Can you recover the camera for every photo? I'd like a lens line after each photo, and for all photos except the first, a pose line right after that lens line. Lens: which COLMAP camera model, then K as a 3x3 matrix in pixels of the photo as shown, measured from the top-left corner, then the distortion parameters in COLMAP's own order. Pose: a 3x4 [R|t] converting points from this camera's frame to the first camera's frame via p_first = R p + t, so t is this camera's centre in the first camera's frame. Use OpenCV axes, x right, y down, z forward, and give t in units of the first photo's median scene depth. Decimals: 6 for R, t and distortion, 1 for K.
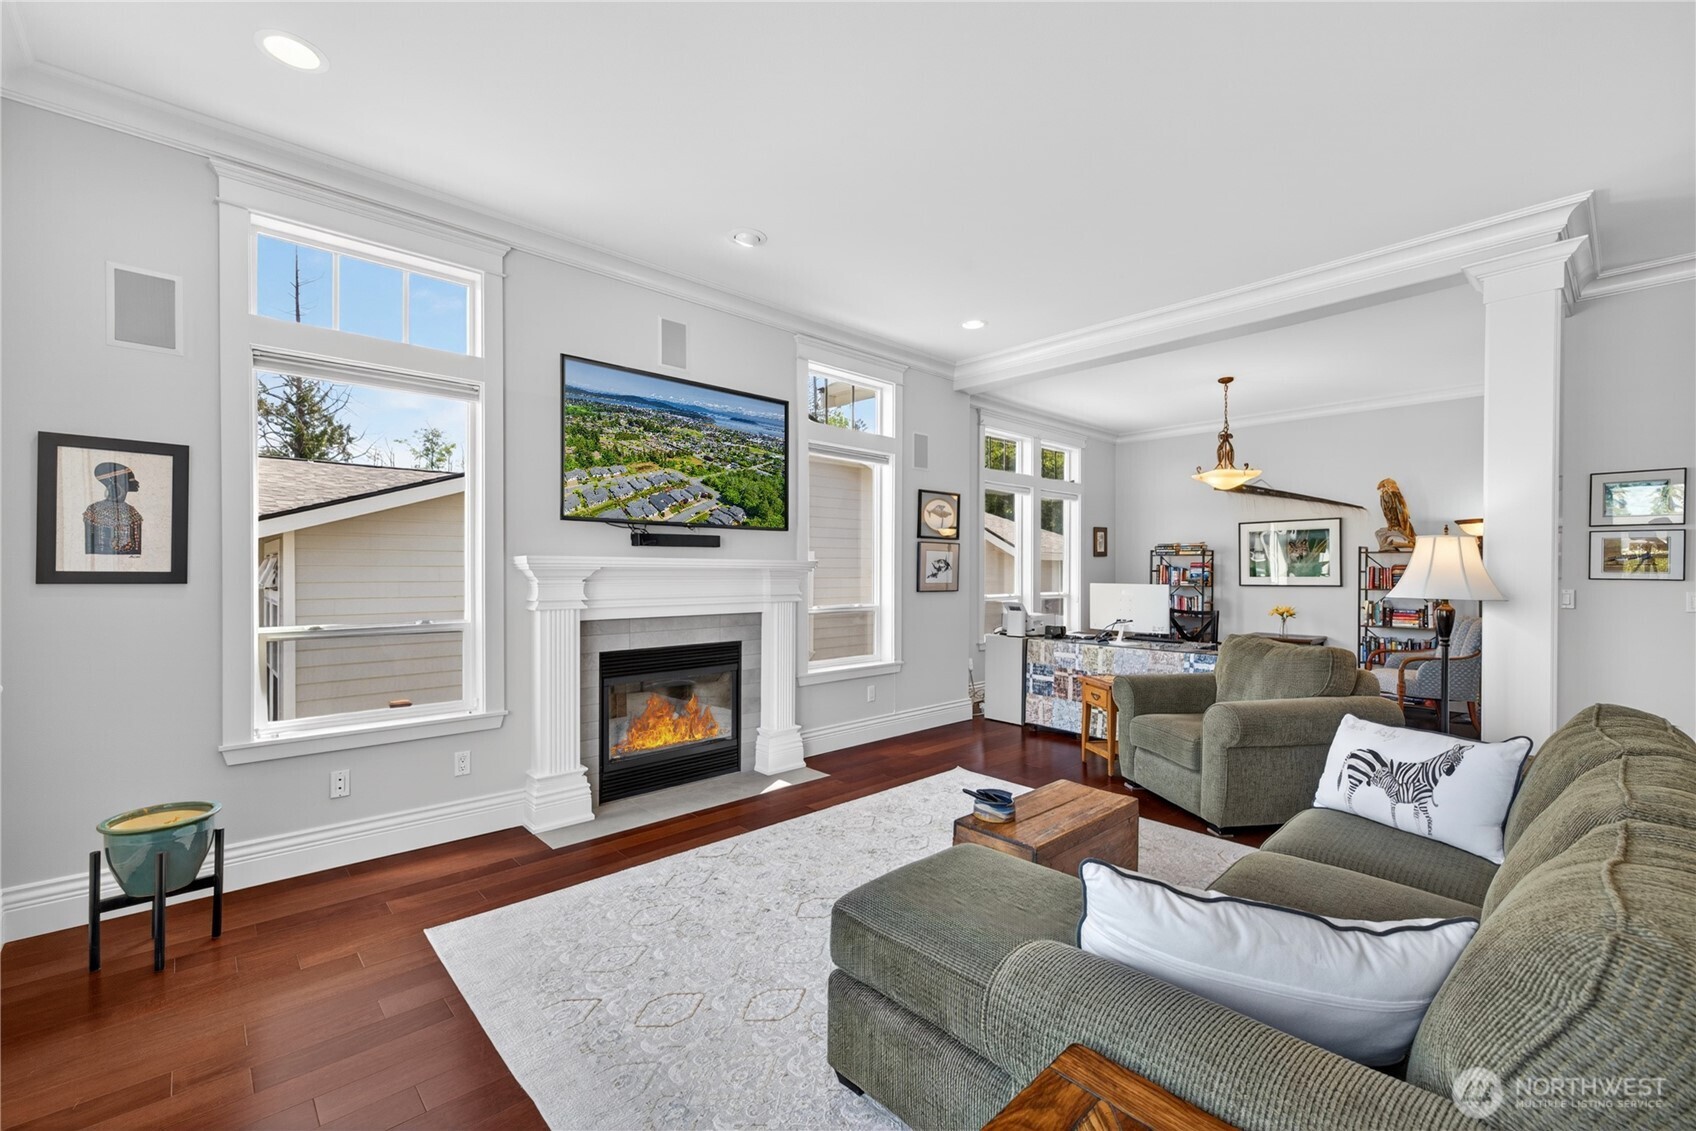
lens RADIAL K [[703.3, 0, 845.1], [0, 703.3, 572.1], [0, 0, 1]] dist [0.002787, 0.000195]
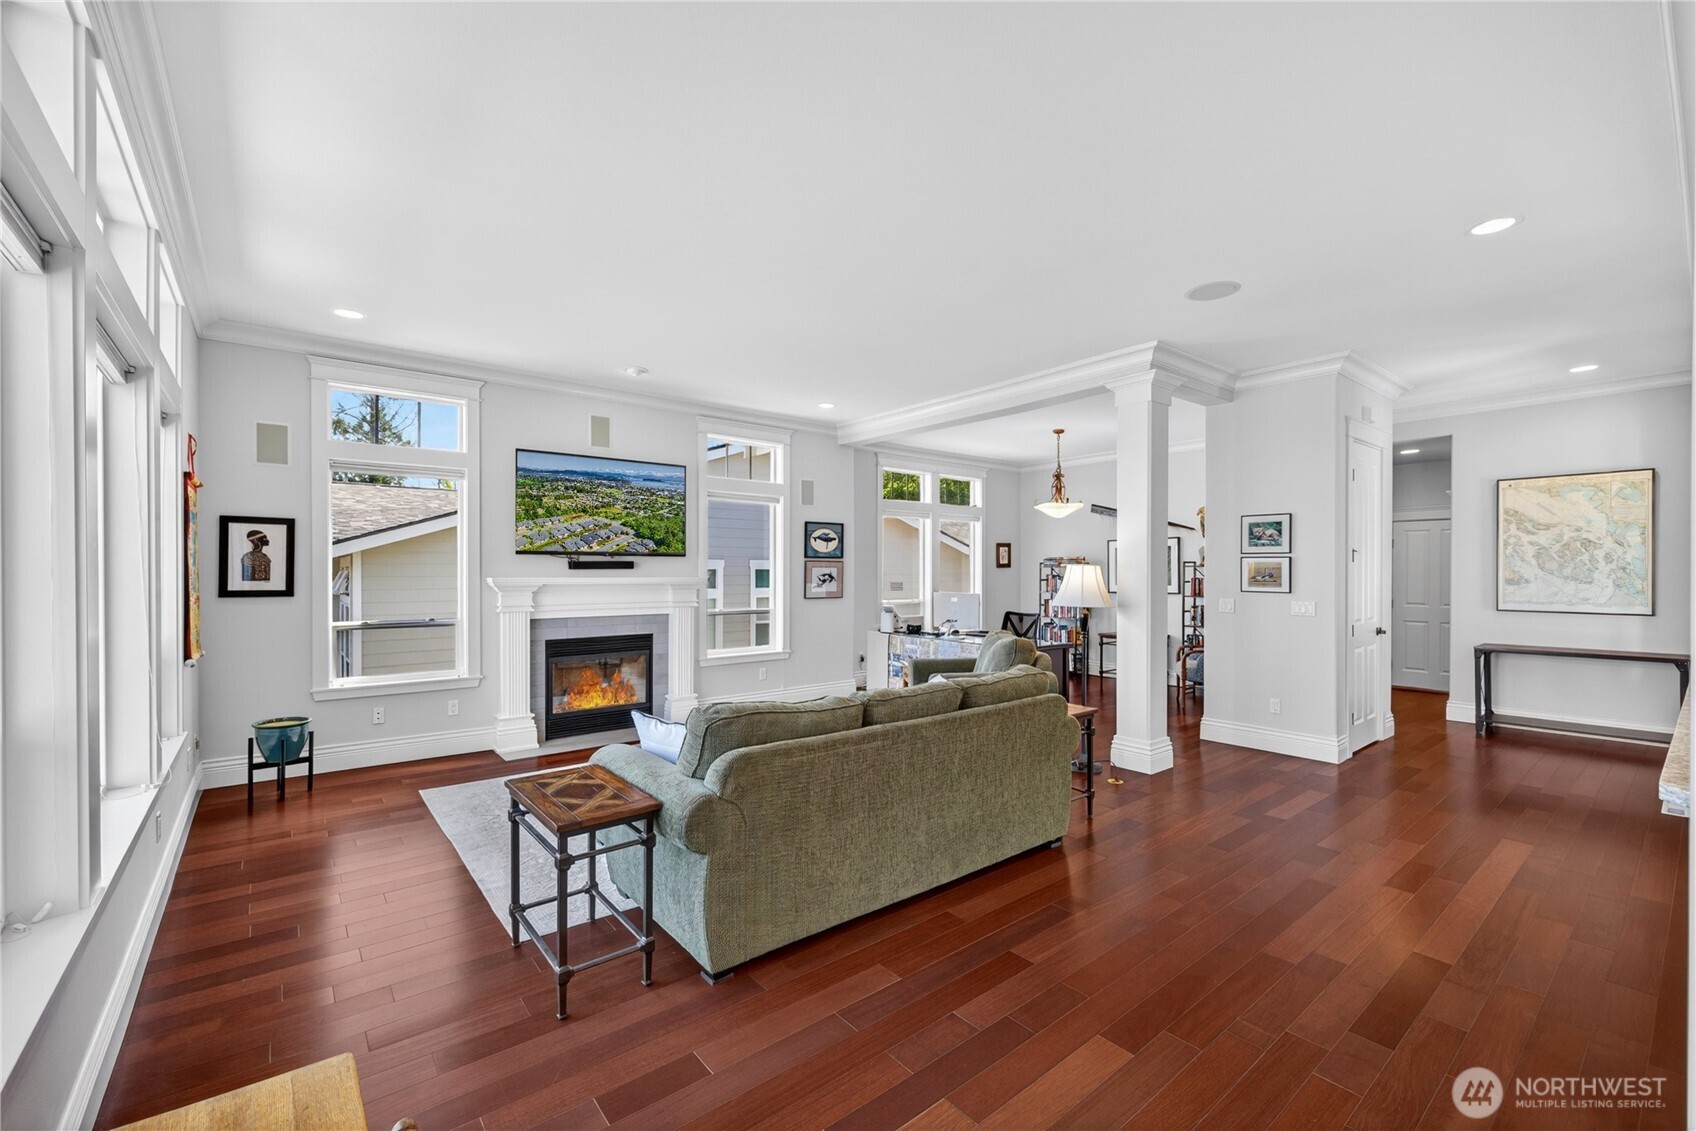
lens RADIAL K [[703.3, 0, 845.1], [0, 703.3, 572.1], [0, 0, 1]] dist [0.002787, 0.000195]
pose [[0.997515, -0.000958, -0.070446, 0.354087], [0.000832, 0.999998, -0.001810, -0.025151], [0.070448, 0.001747, 0.997514, -0.412718]]
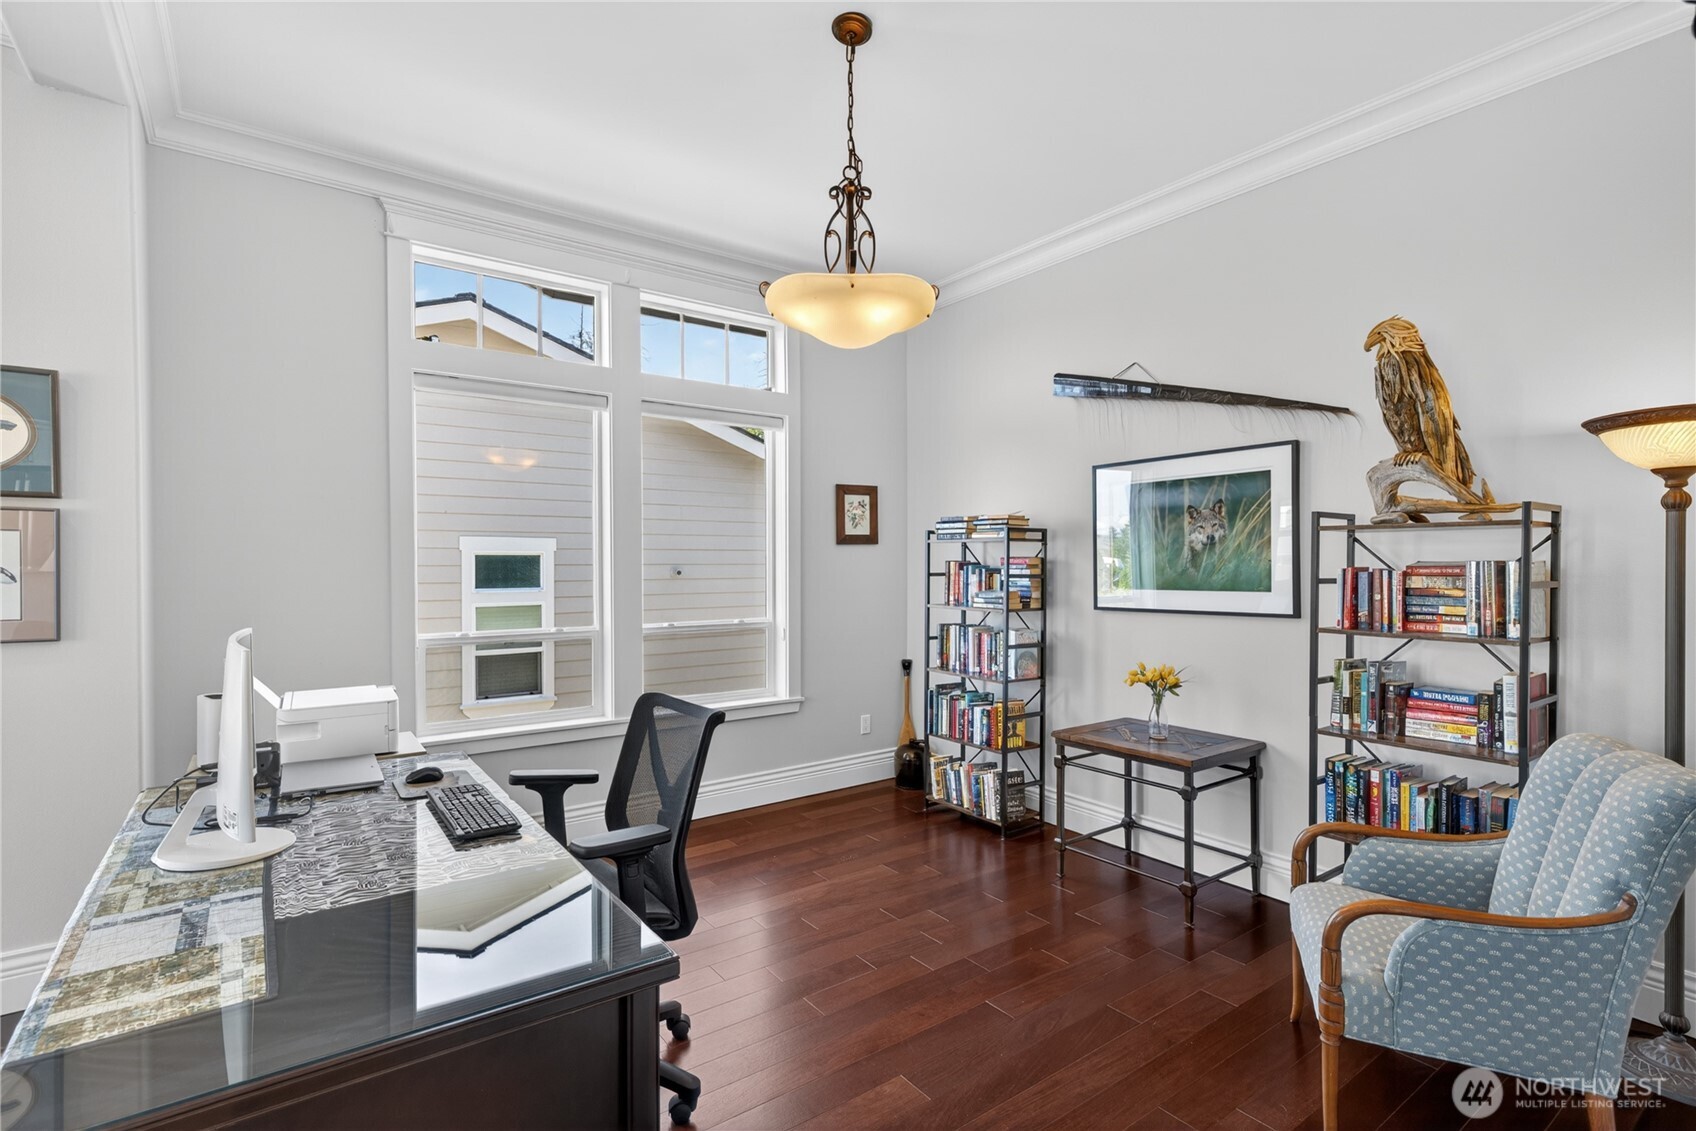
lens RADIAL K [[802.9, 0, 853.4], [0, 802.9, 570.6], [0, 0, 1]] dist [0.001764, 0.000071]
pose [[0.993225, -0.001732, -0.116191, 0.844043], [0.002362, 0.999983, 0.005289, -0.013899], [0.116179, -0.005528, 0.993213, 0.874635]]
